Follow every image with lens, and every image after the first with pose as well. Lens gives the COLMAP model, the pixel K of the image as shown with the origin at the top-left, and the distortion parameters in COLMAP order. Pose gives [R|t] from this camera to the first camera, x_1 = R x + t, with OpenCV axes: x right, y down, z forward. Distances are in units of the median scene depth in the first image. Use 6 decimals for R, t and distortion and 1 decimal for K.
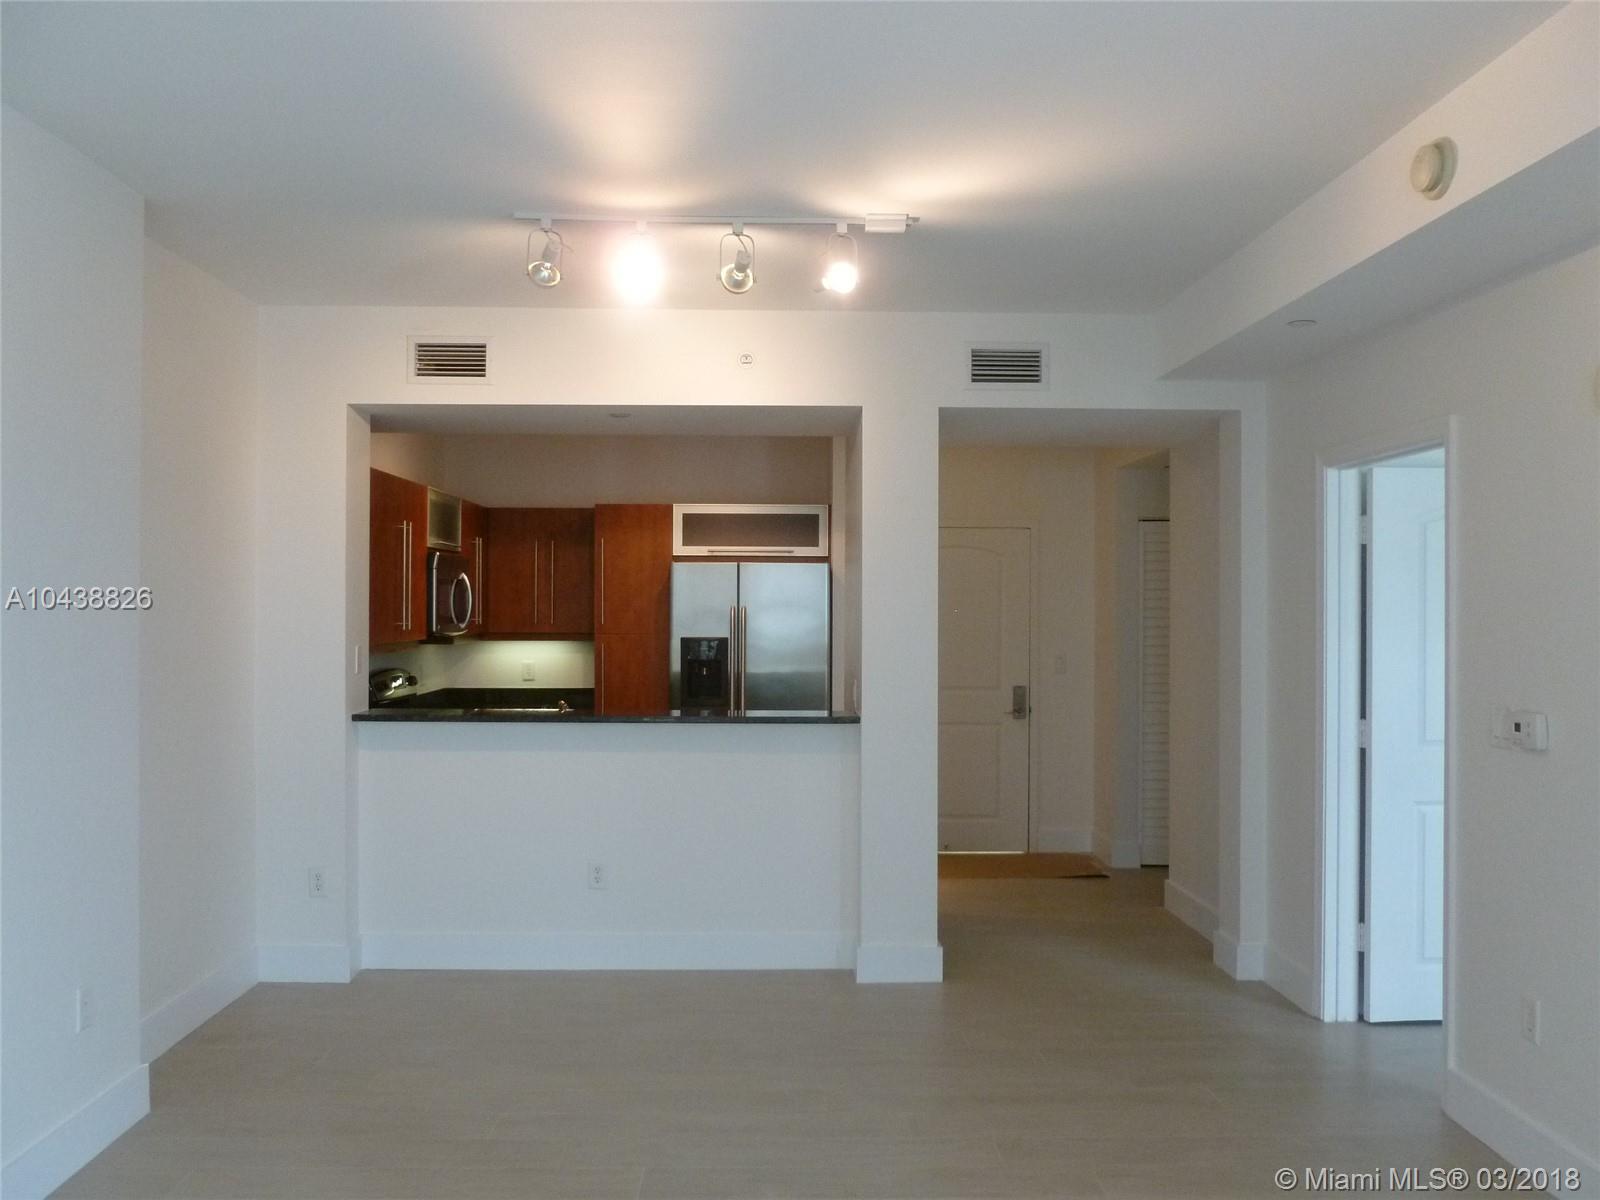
lens RADIAL K [[1372.7, 0, 788.2], [0, 1372.7, 598.3], [0, 0, 1]] dist [-0.055963, 0.044671]
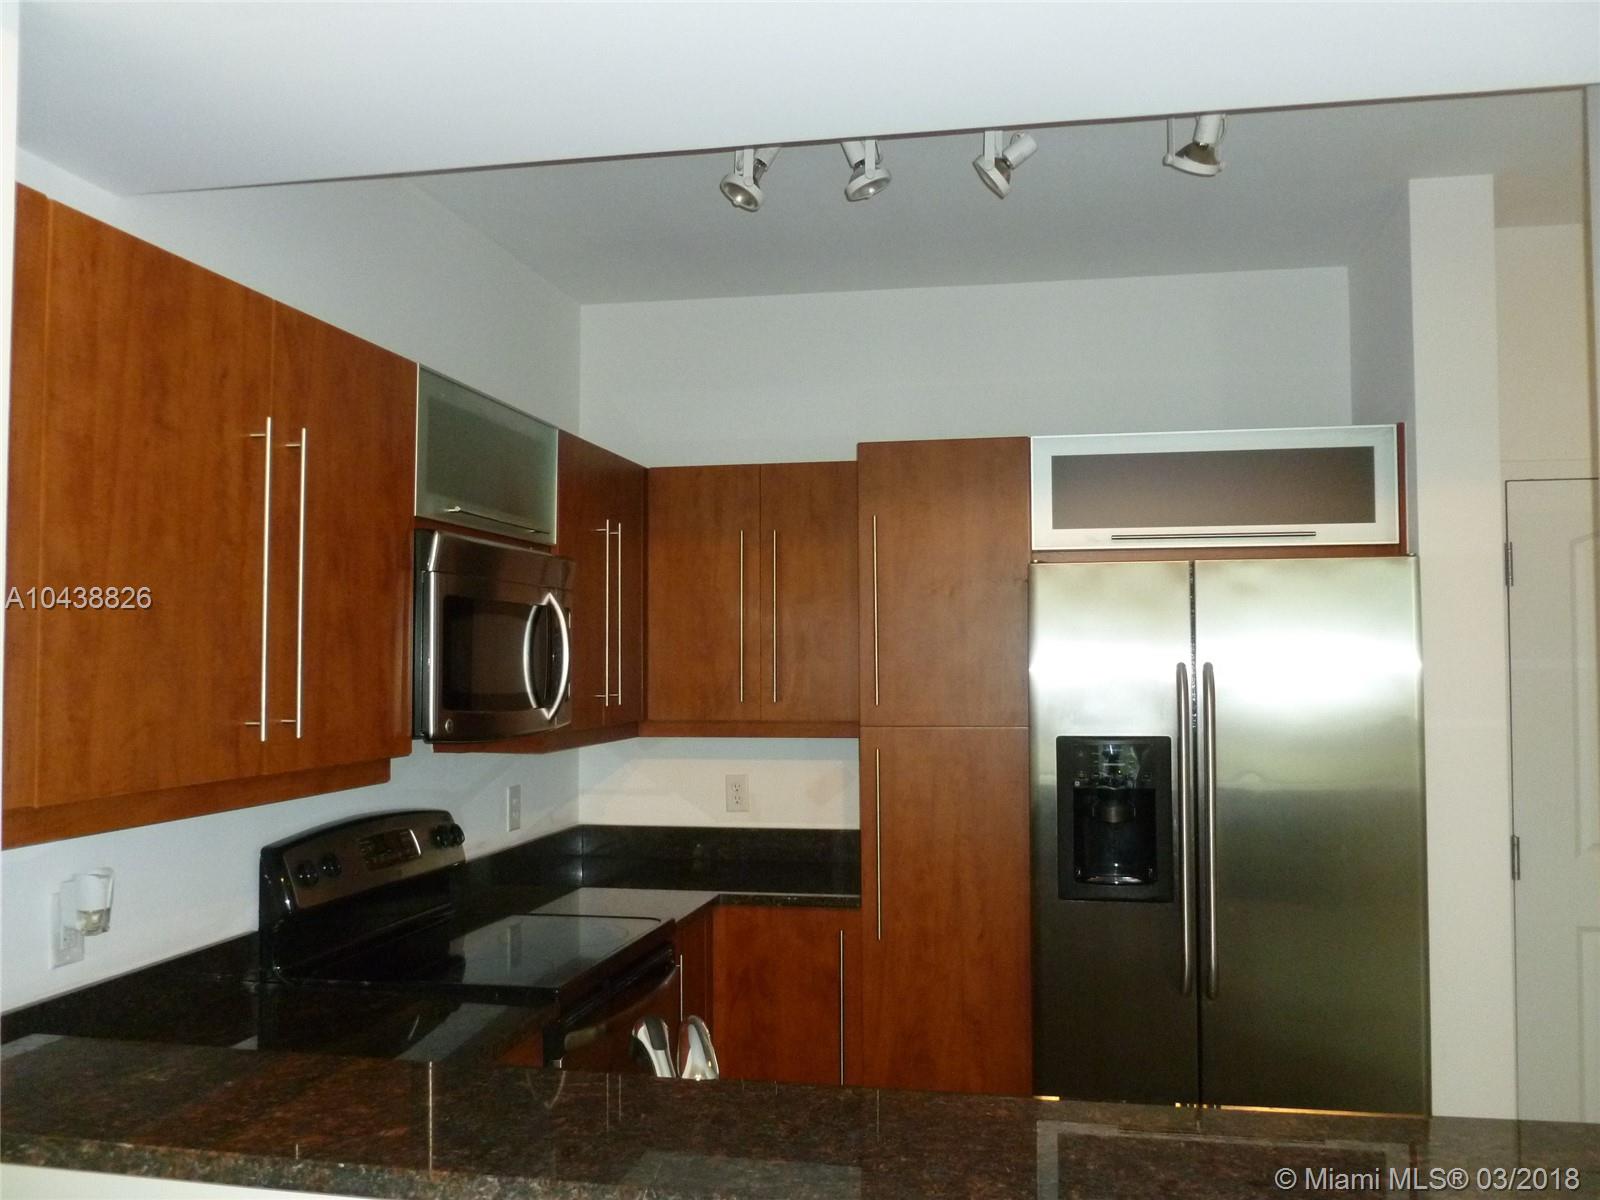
lens RADIAL K [[1444.1, 0, 800.0], [0, 1444.1, 600.0], [0, 0, 1]] dist [-0.001167, 0.018066]
pose [[0.976783, -0.017439, -0.213518, -0.057624], [0.009212, 0.999178, -0.039466, 0.002874], [0.214031, 0.036583, 0.976142, 0.526280]]
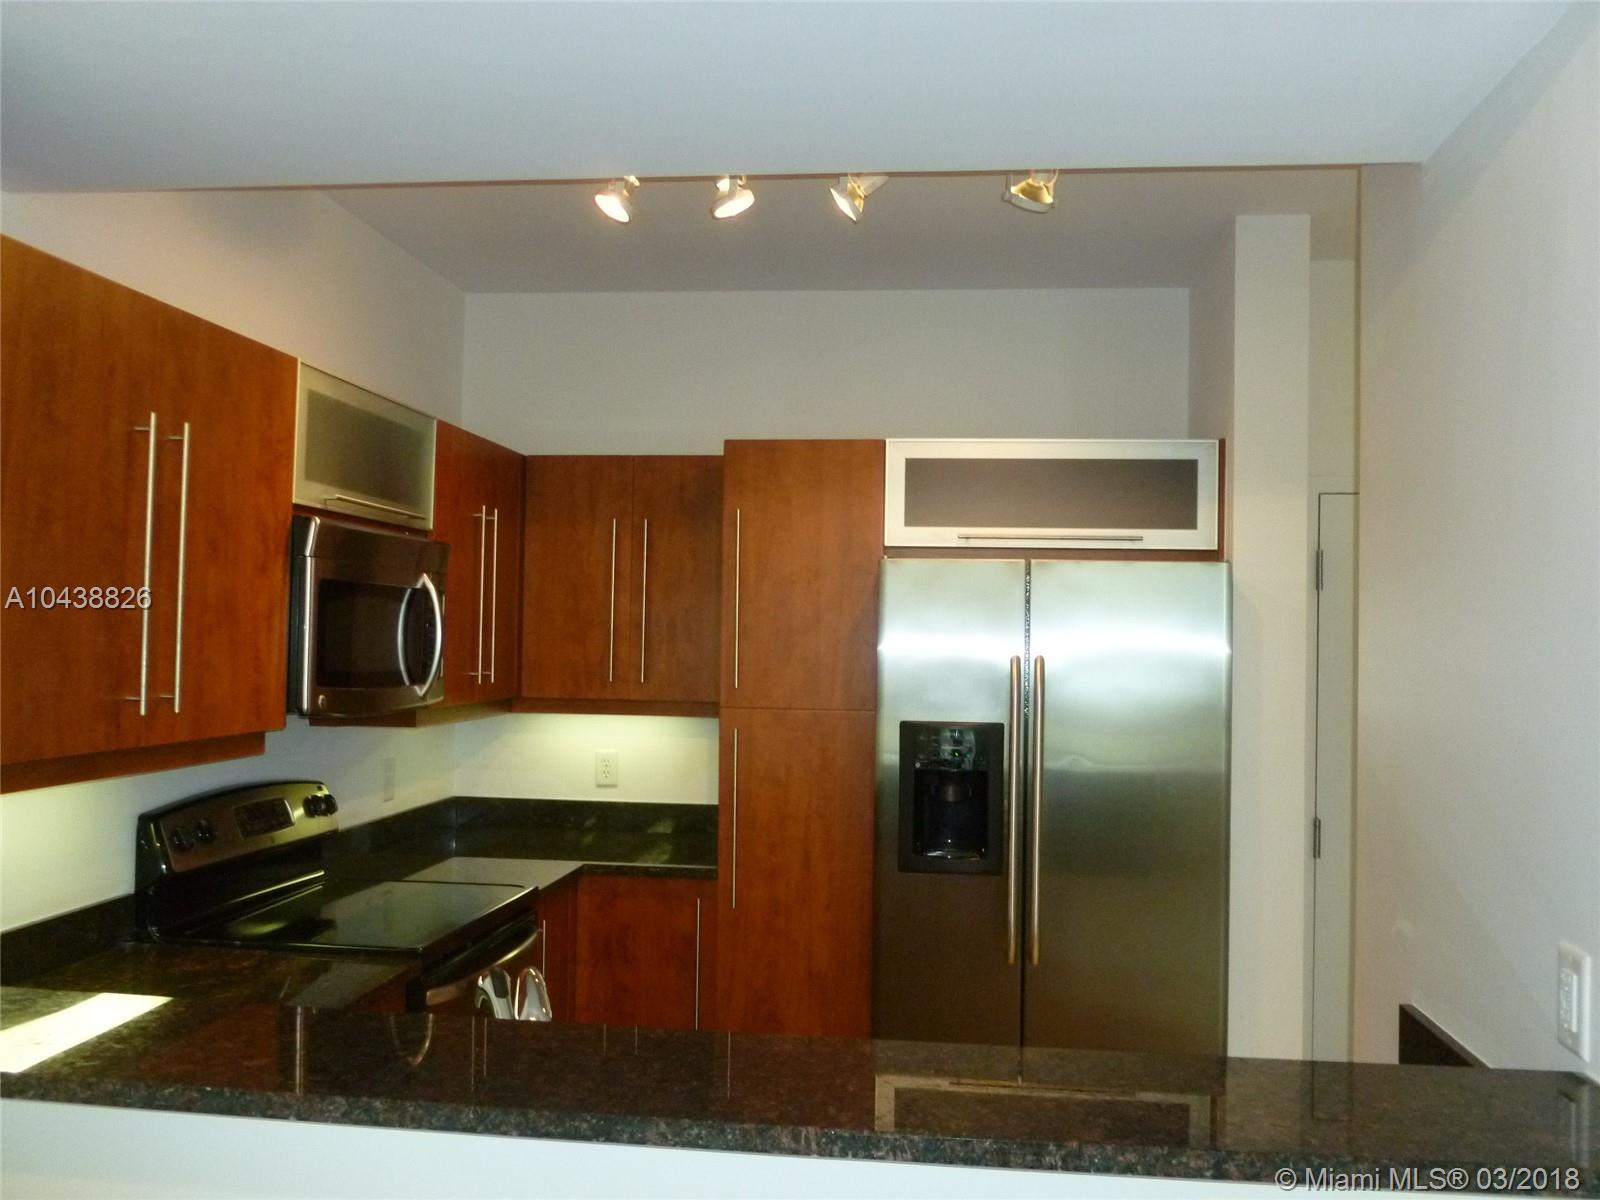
lens RADIAL K [[1444.1, 0, 800.0], [0, 1444.1, 600.0], [0, 0, 1]] dist [-0.001167, 0.018066]
pose [[0.989778, 0.009361, -0.142309, -0.041481], [-0.012649, 0.999673, -0.022214, -0.000884], [0.142055, 0.023787, 0.989573, 0.499591]]
